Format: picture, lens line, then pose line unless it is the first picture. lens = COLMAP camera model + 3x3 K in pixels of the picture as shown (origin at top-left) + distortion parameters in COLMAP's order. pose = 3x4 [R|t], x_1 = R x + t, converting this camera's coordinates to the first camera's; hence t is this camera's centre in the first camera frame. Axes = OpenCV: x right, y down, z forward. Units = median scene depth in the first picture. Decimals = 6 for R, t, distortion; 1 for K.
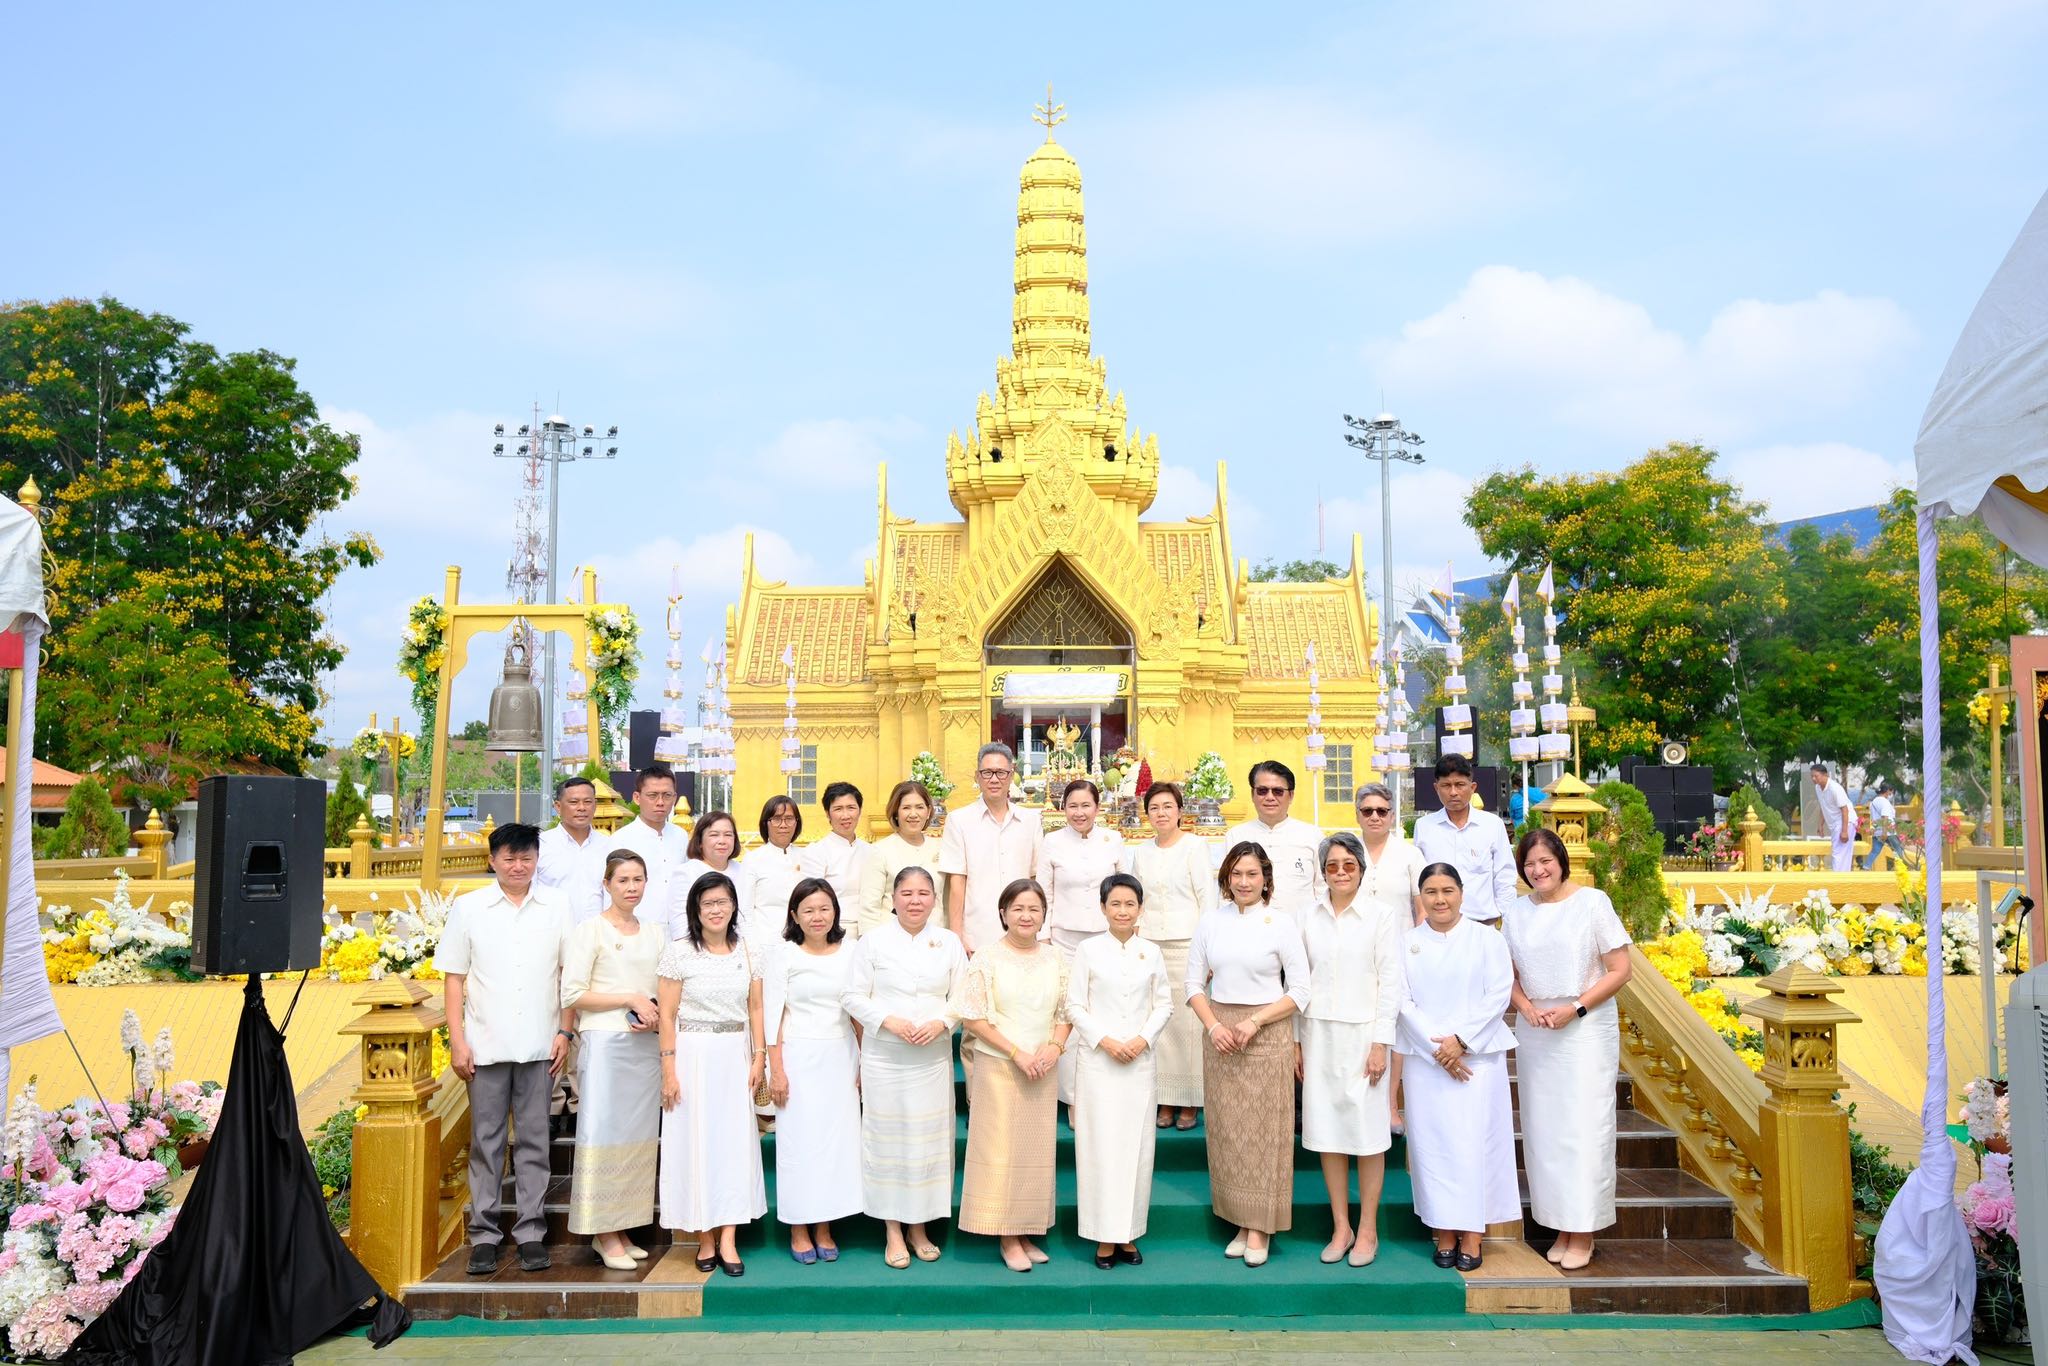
lens RADIAL K [[1659.4, 0, 1024.0], [0, 1659.4, 683.0], [0, 0, 1]] dist [-0.002795, -0.002548]
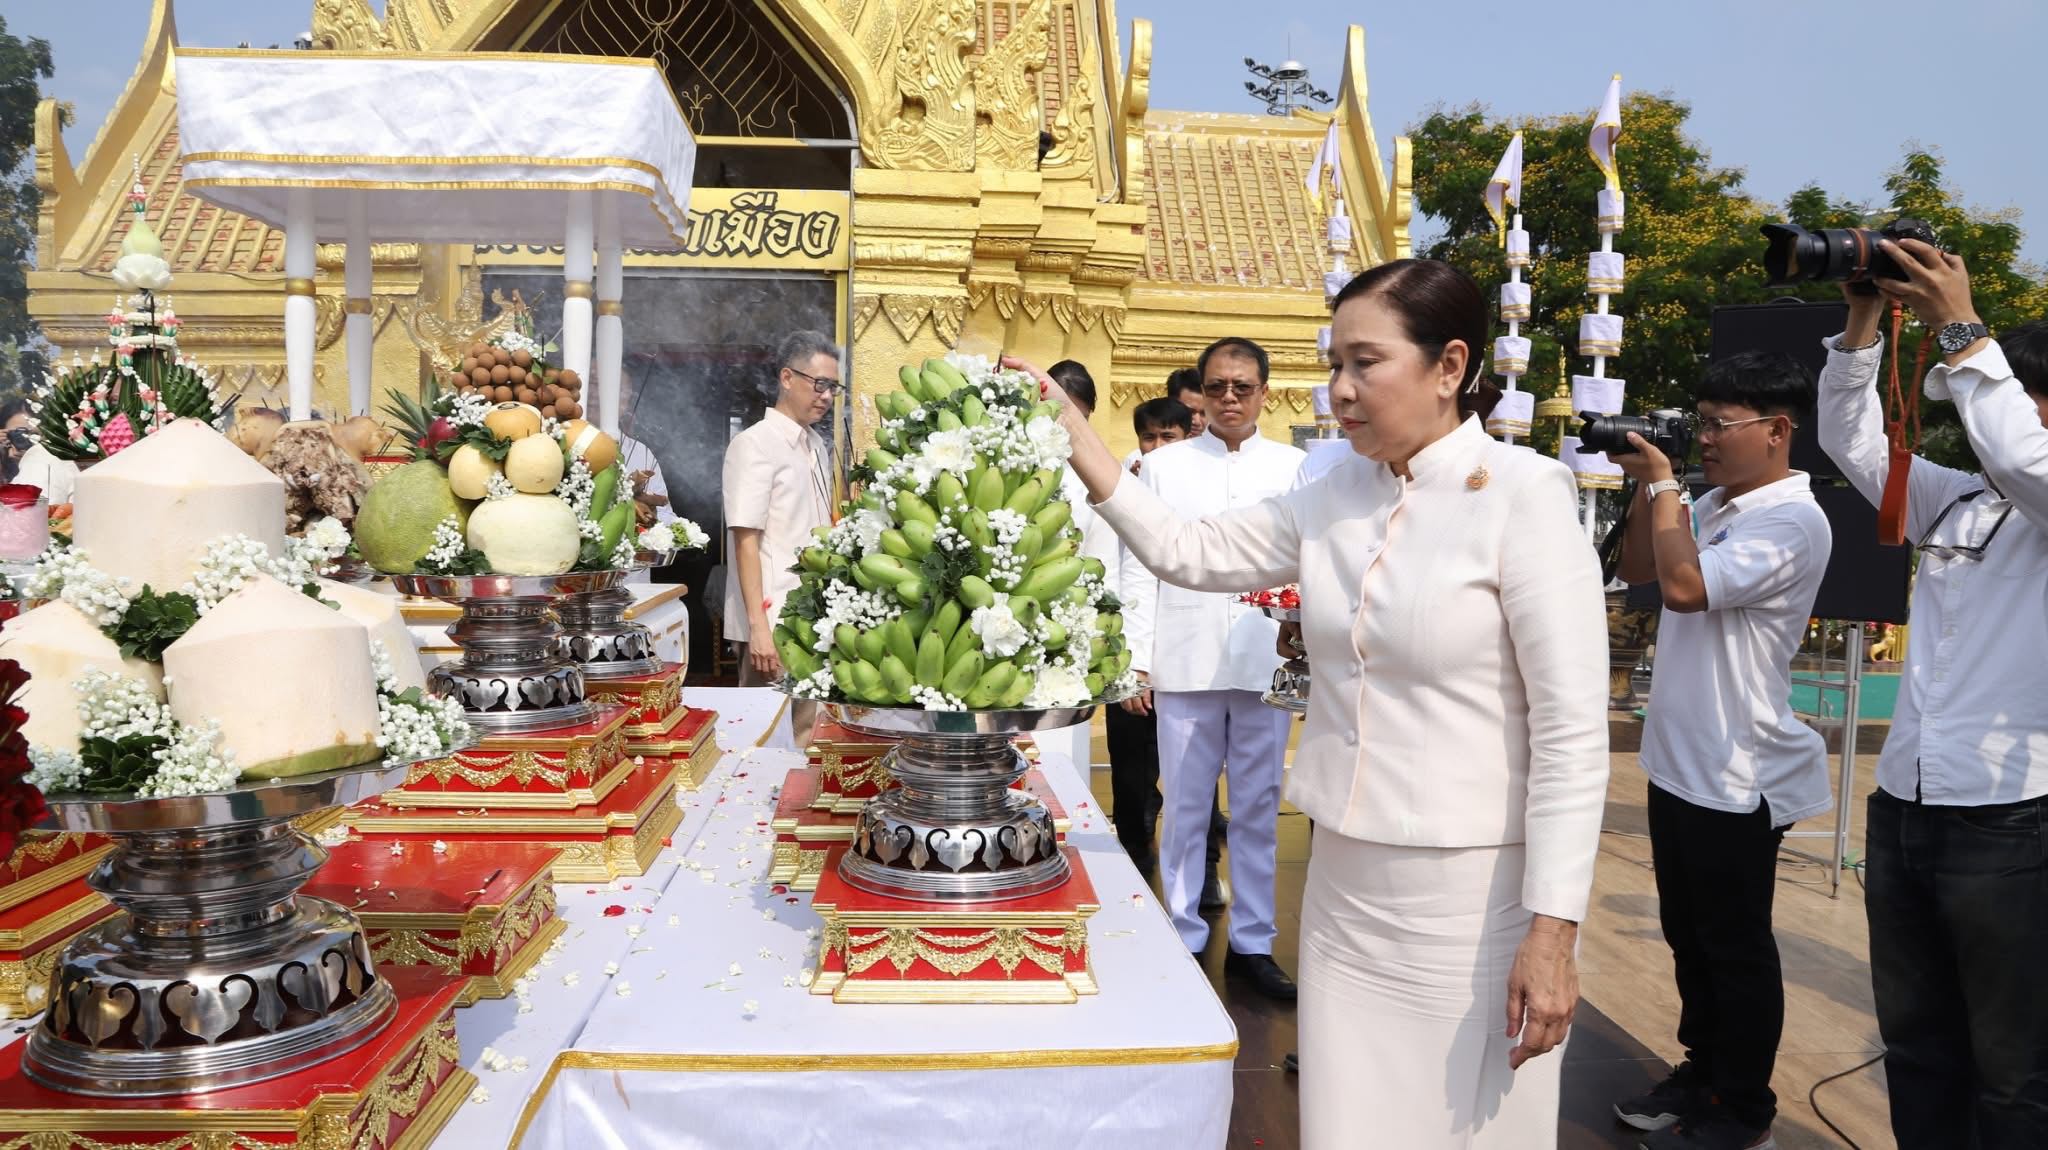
lens RADIAL K [[1610.4, 0, 1024.0], [0, 1610.4, 575.0], [0, 0, 1]] dist [-0.139569, 0.001577]
pose [[0.996838, 0.018154, 0.077363, 0.063663], [-0.027292, 0.992548, 0.118756, 0.025915], [-0.074630, -0.120492, 0.989905, 0.513117]]
